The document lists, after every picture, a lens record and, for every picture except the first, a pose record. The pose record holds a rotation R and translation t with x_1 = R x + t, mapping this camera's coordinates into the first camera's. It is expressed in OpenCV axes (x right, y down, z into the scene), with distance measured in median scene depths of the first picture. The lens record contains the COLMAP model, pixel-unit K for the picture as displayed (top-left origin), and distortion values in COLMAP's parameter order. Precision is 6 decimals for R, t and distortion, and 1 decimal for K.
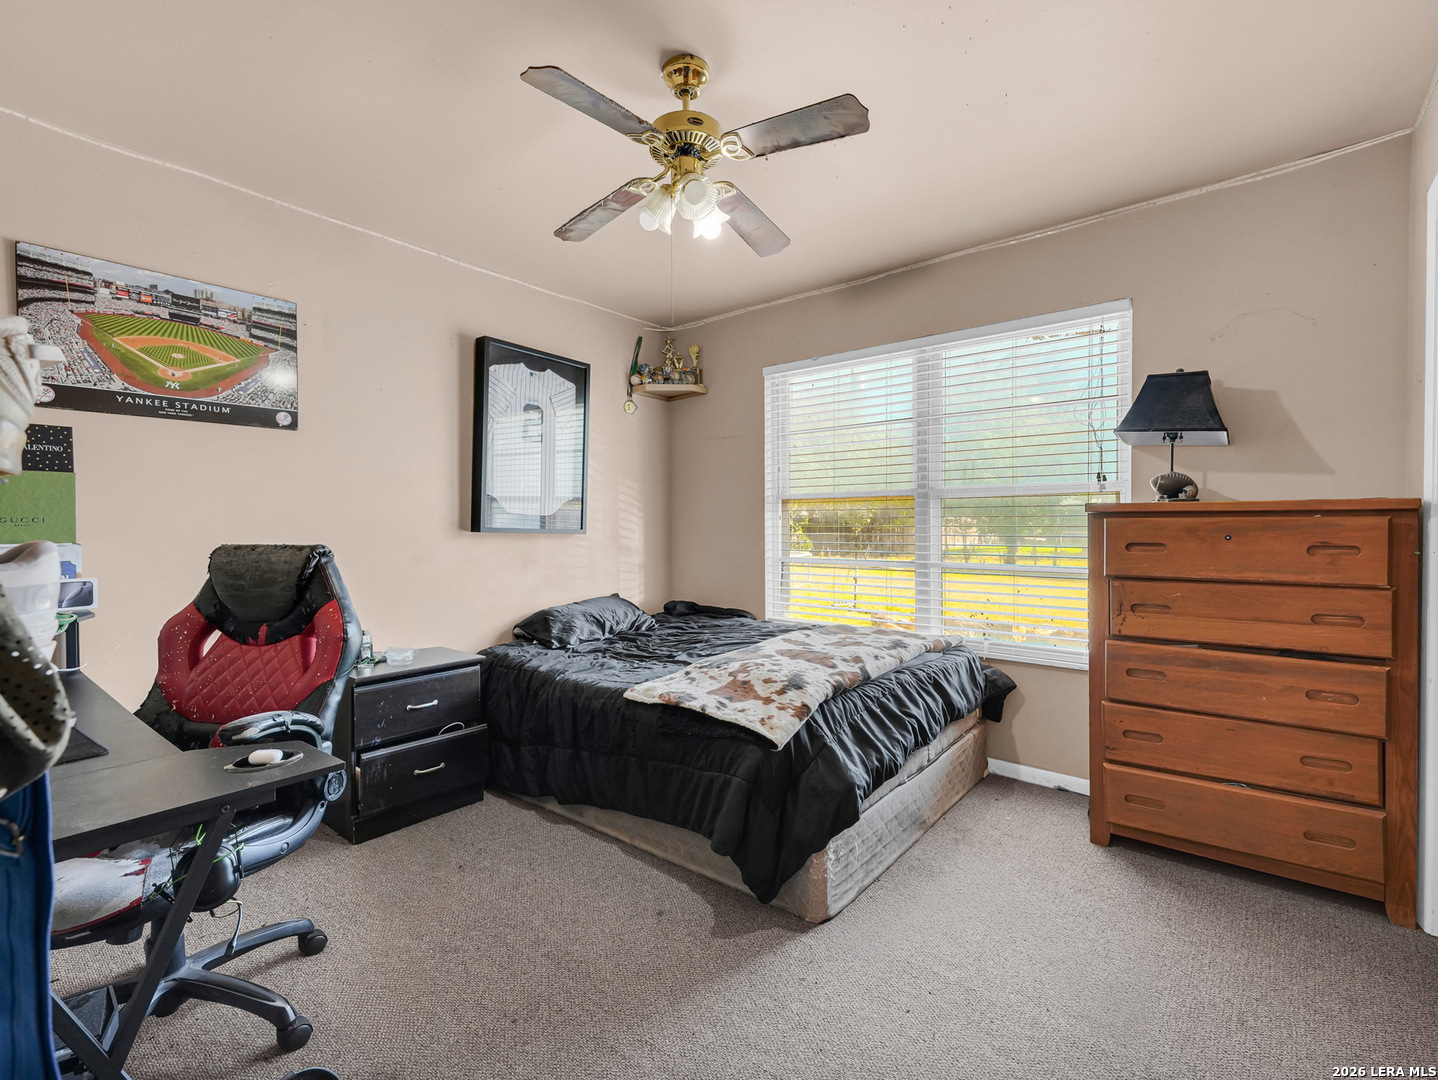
lens RADIAL K [[639.6, 0, 706.5], [0, 639.6, 535.5], [0, 0, 1]] dist [0.025930, -0.011776]
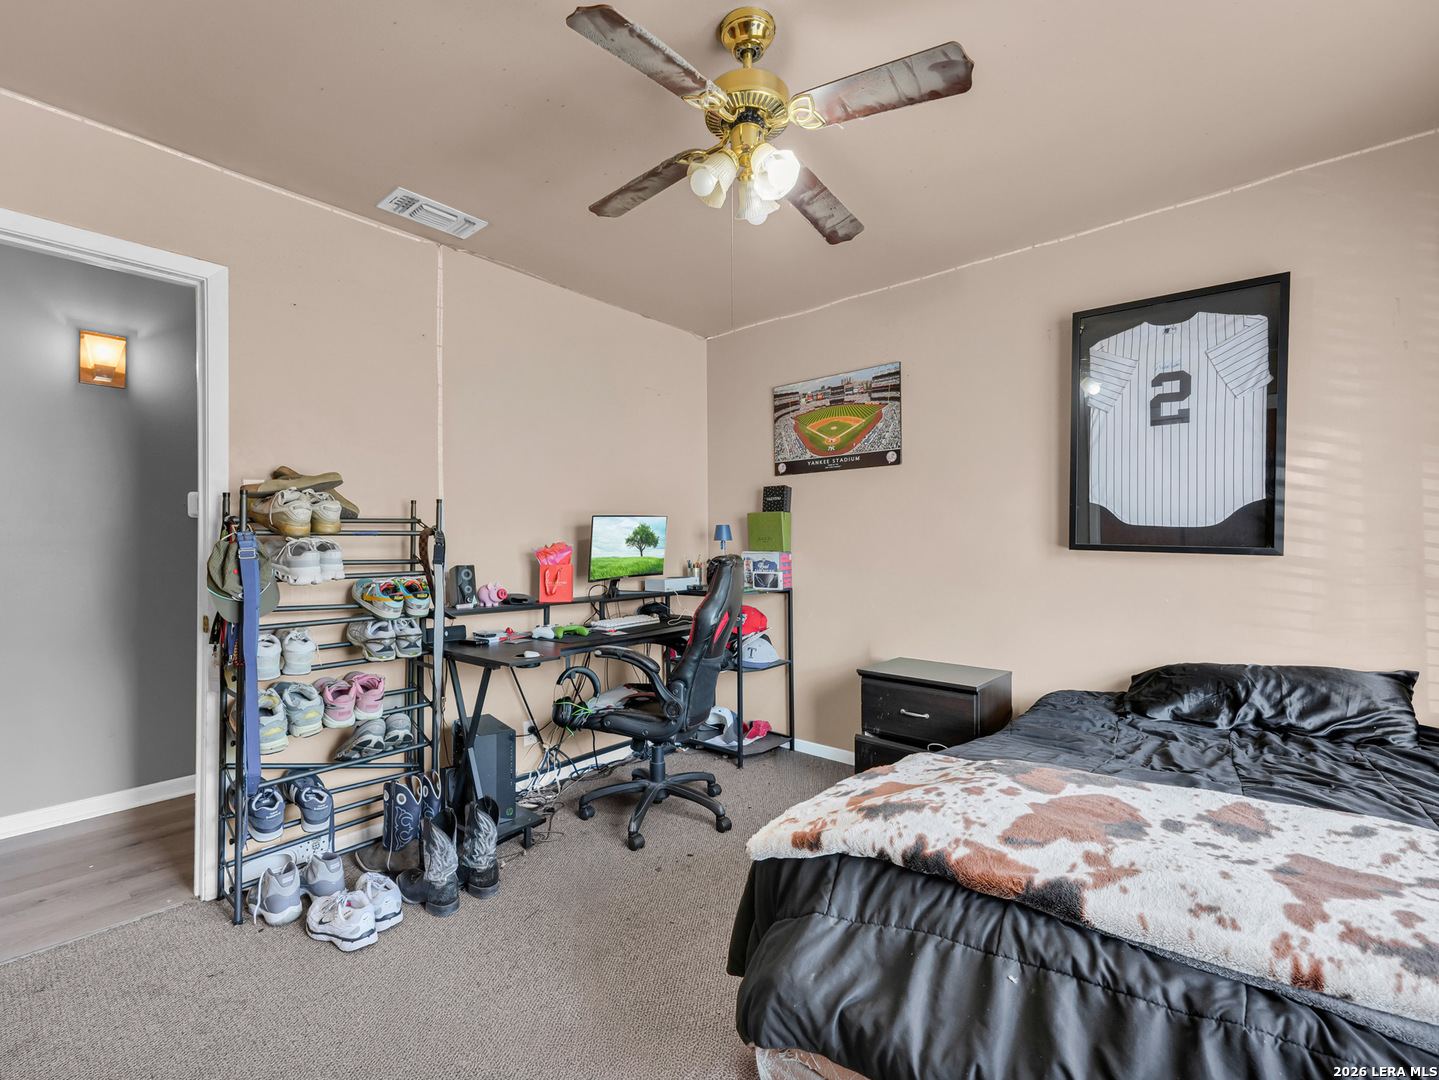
lens RADIAL K [[630.0, 0, 719.5], [0, 630.0, 540.0], [0, 0, 1]] dist [-0.001092, -0.000266]
pose [[0.013897, 0.002484, -0.999900, 0.618914], [-0.007744, 0.999967, 0.002377, -0.021195], [0.999873, 0.007710, 0.013916, 0.708009]]
